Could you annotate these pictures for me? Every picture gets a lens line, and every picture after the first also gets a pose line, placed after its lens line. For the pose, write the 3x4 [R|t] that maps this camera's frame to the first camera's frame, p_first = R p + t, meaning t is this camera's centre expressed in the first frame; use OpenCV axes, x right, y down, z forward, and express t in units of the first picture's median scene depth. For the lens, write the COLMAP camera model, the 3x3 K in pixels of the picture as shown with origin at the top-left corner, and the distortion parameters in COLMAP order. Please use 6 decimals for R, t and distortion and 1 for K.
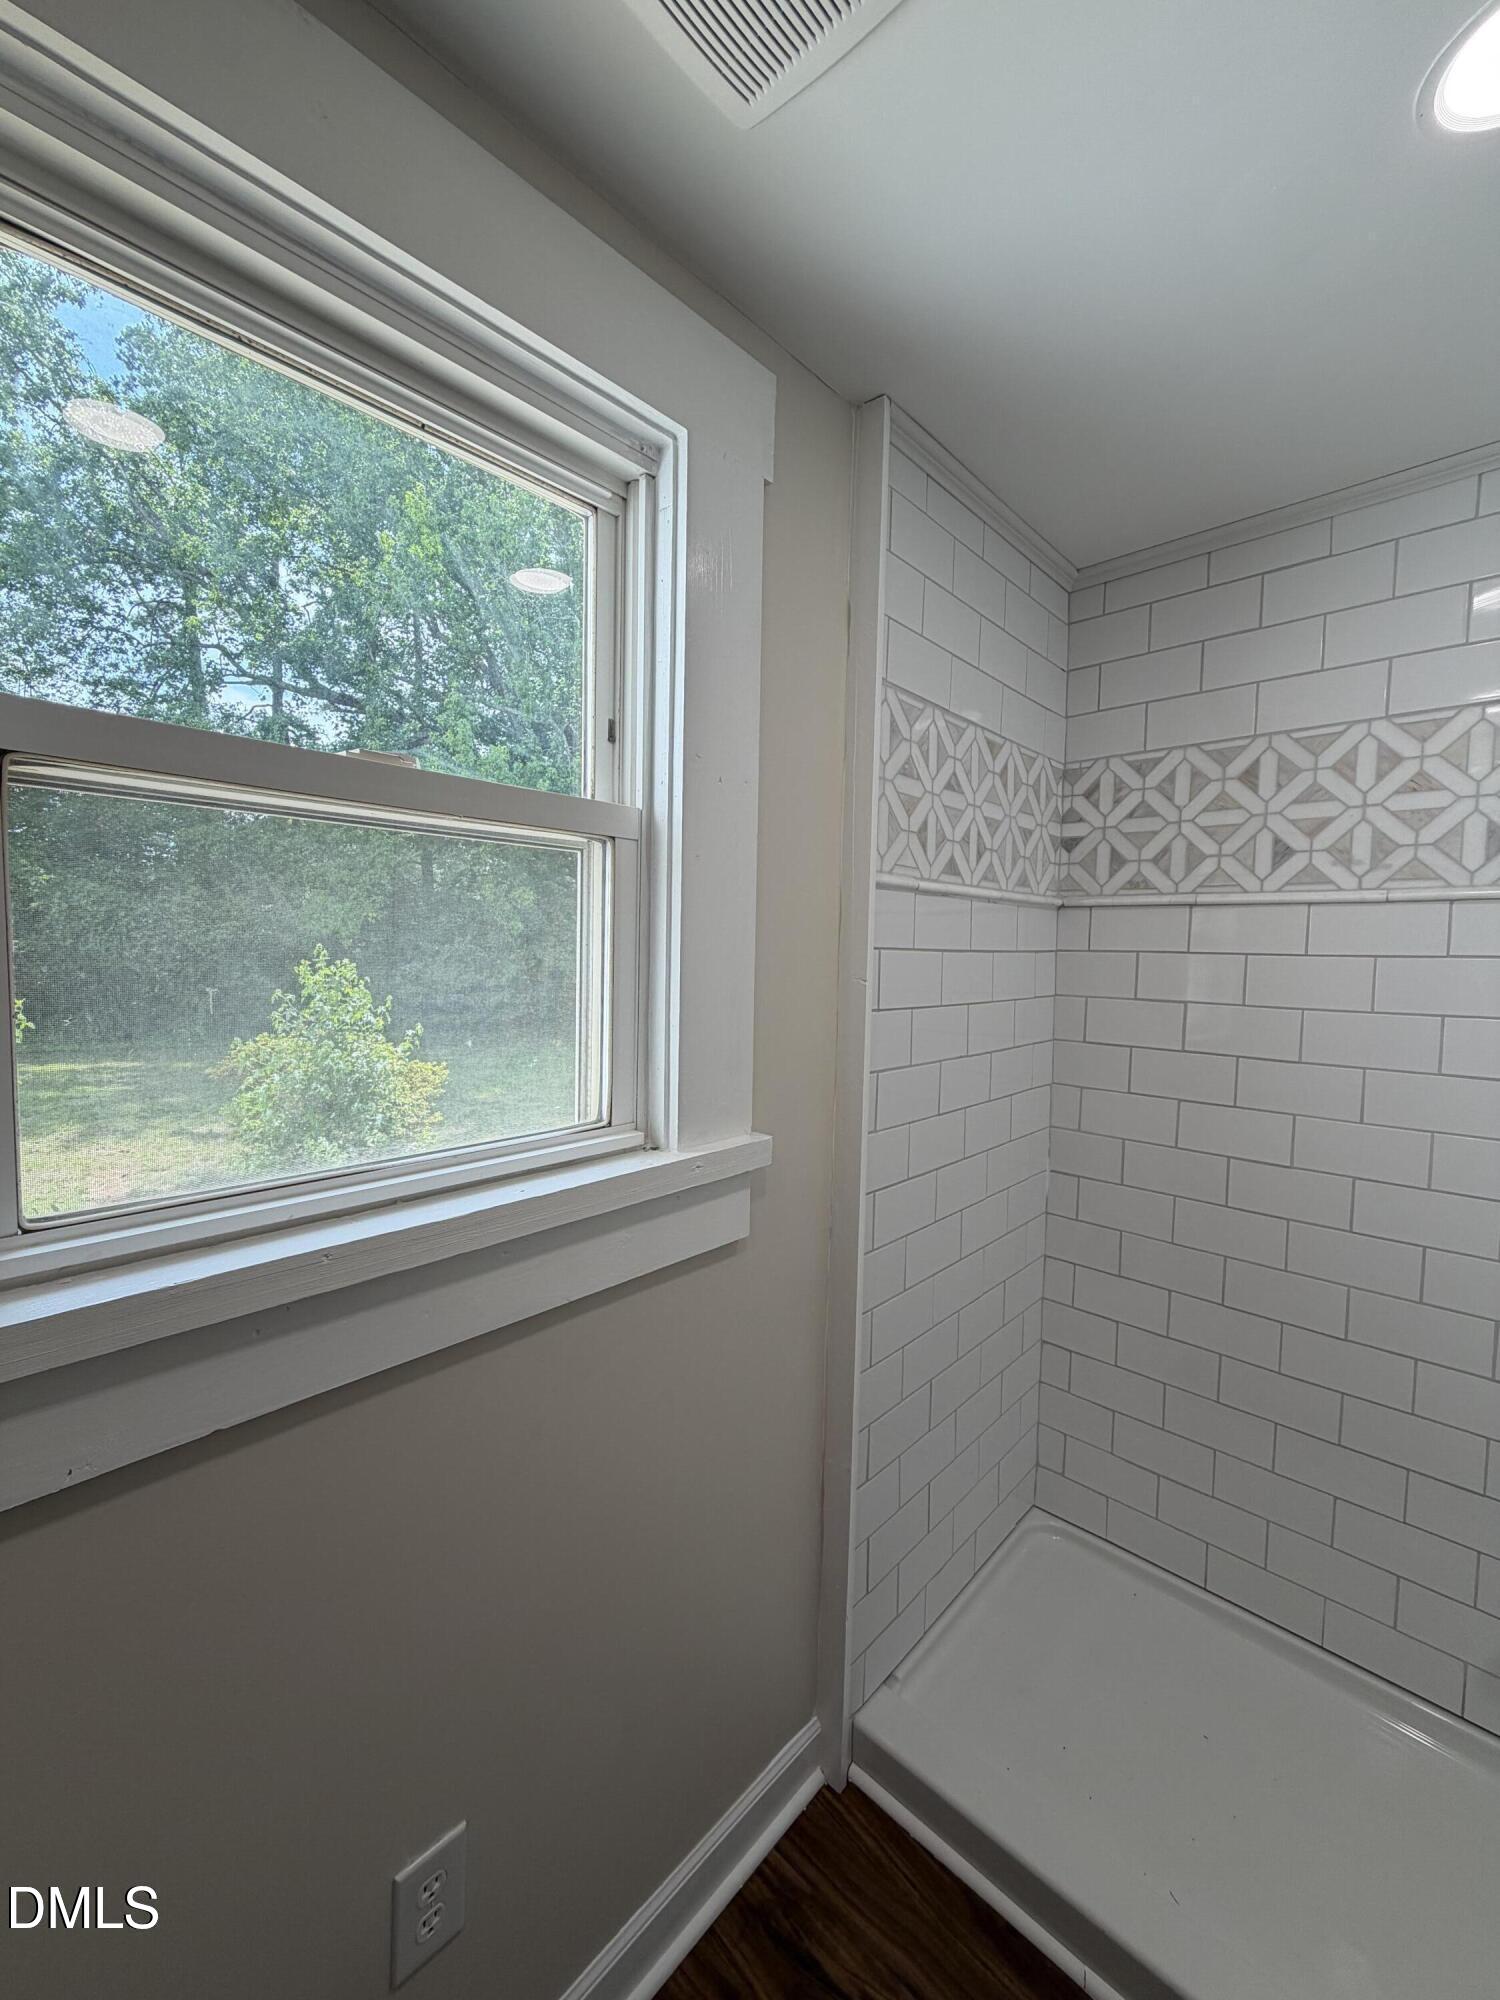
lens RADIAL K [[803.4, 0, 746.4], [0, 803.4, 993.3], [0, 0, 1]] dist [-0.000399, 0.000804]
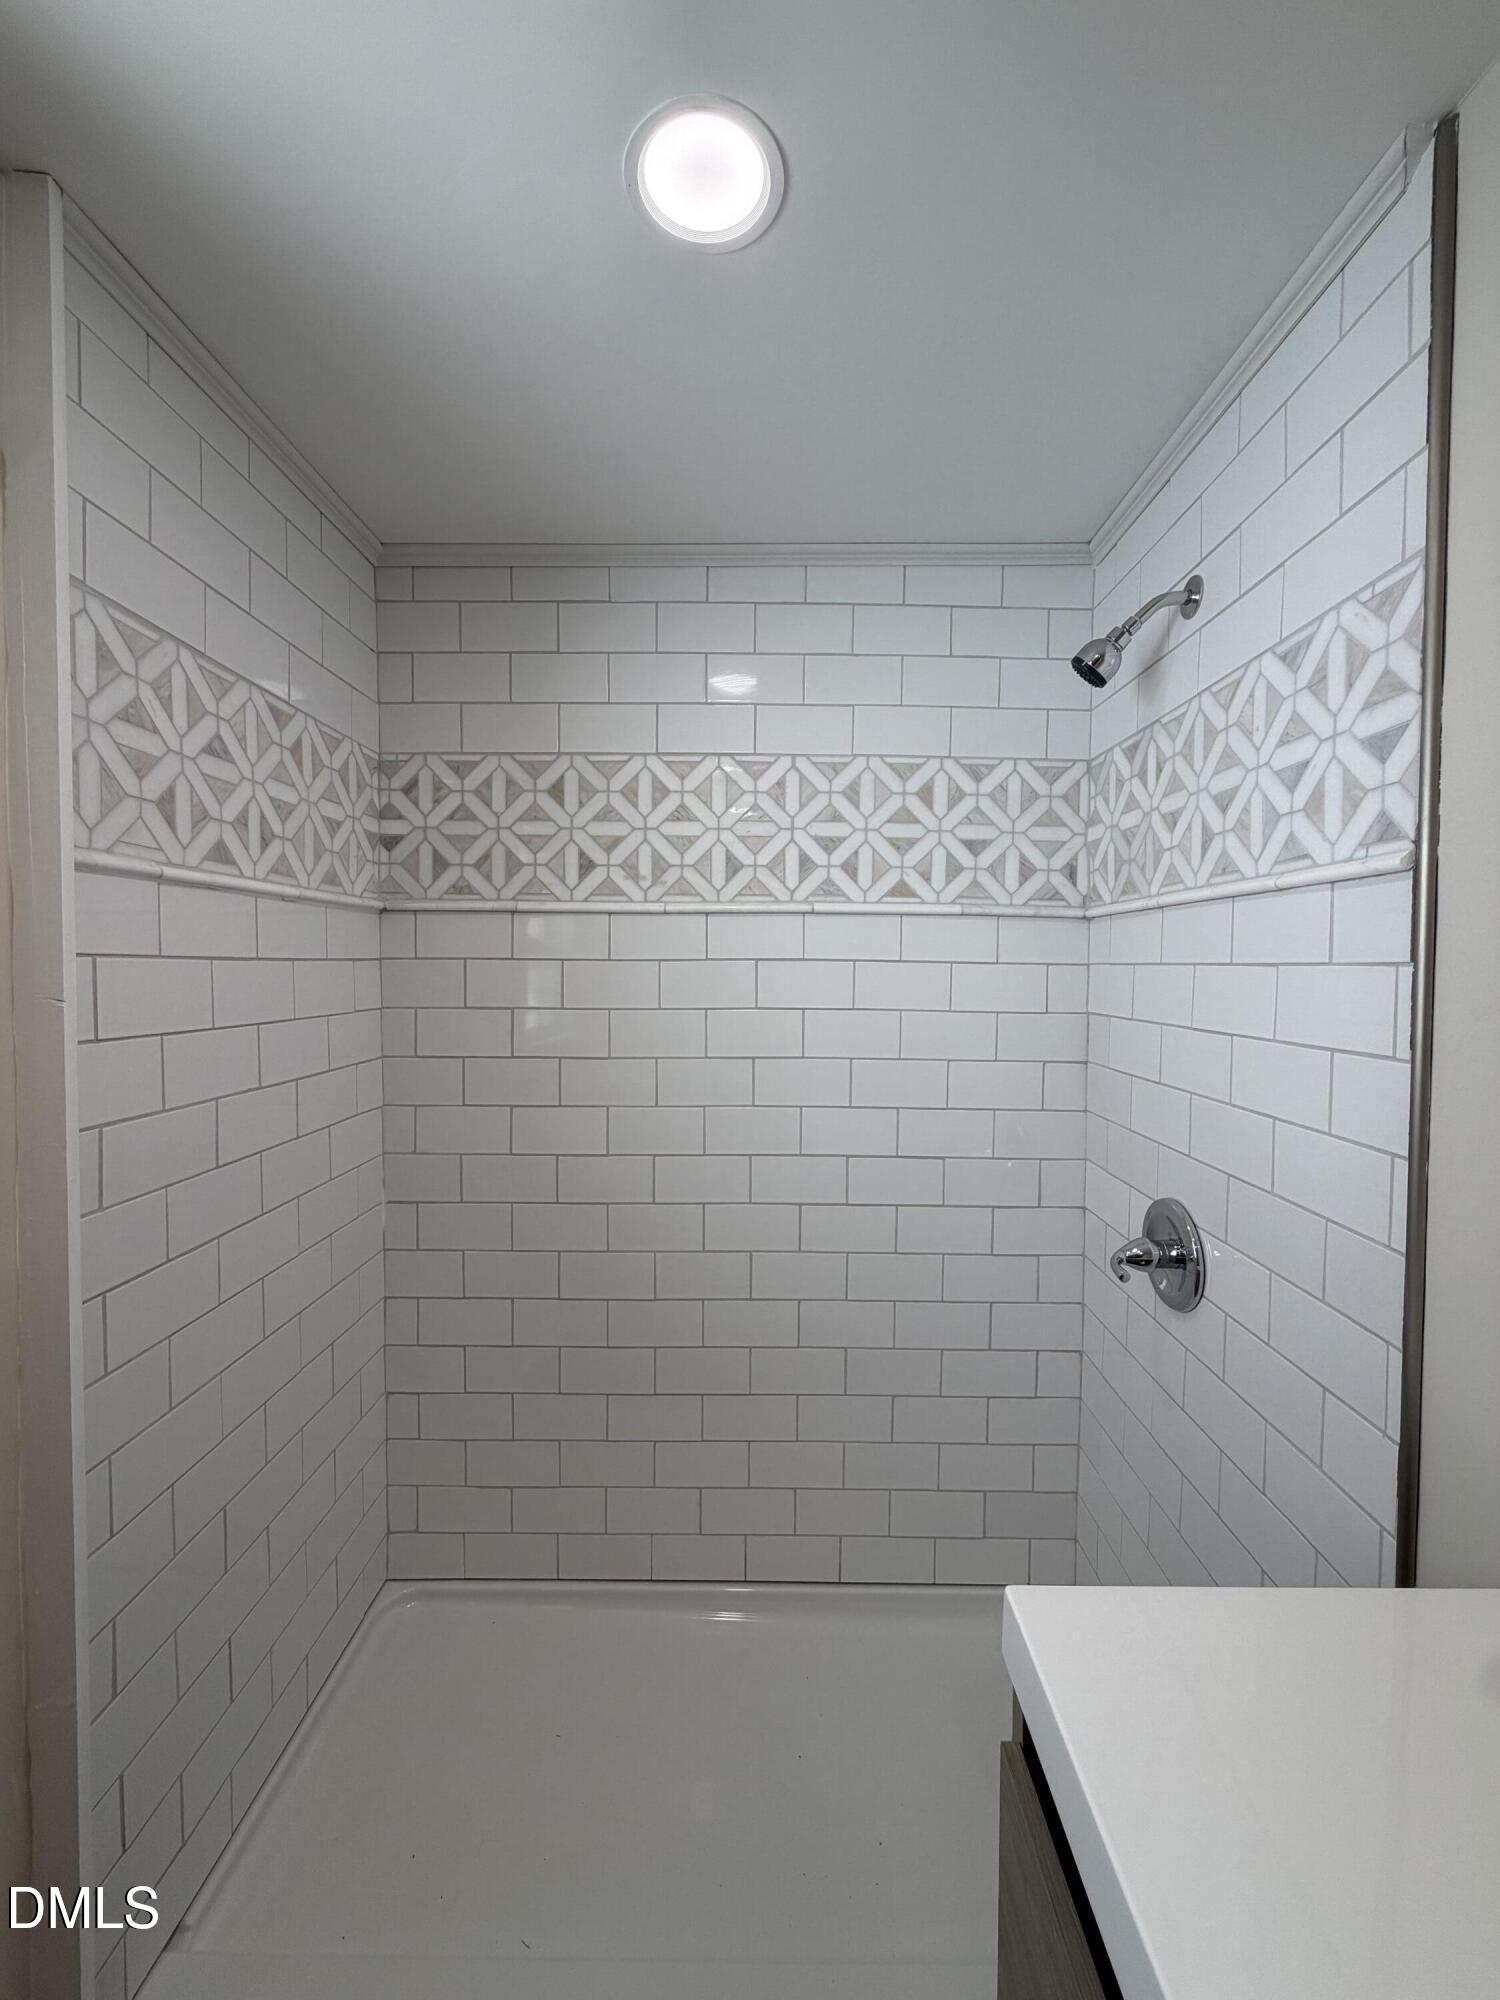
lens RADIAL K [[803.4, 0, 753.4], [0, 803.4, 997.1], [0, 0, 1]] dist [-0.000399, 0.000804]
pose [[0.733303, -0.041054, 0.678661, 0.094622], [0.048529, 0.998790, 0.007984, 0.004119], [-0.678167, 0.027080, 0.734408, 0.061847]]
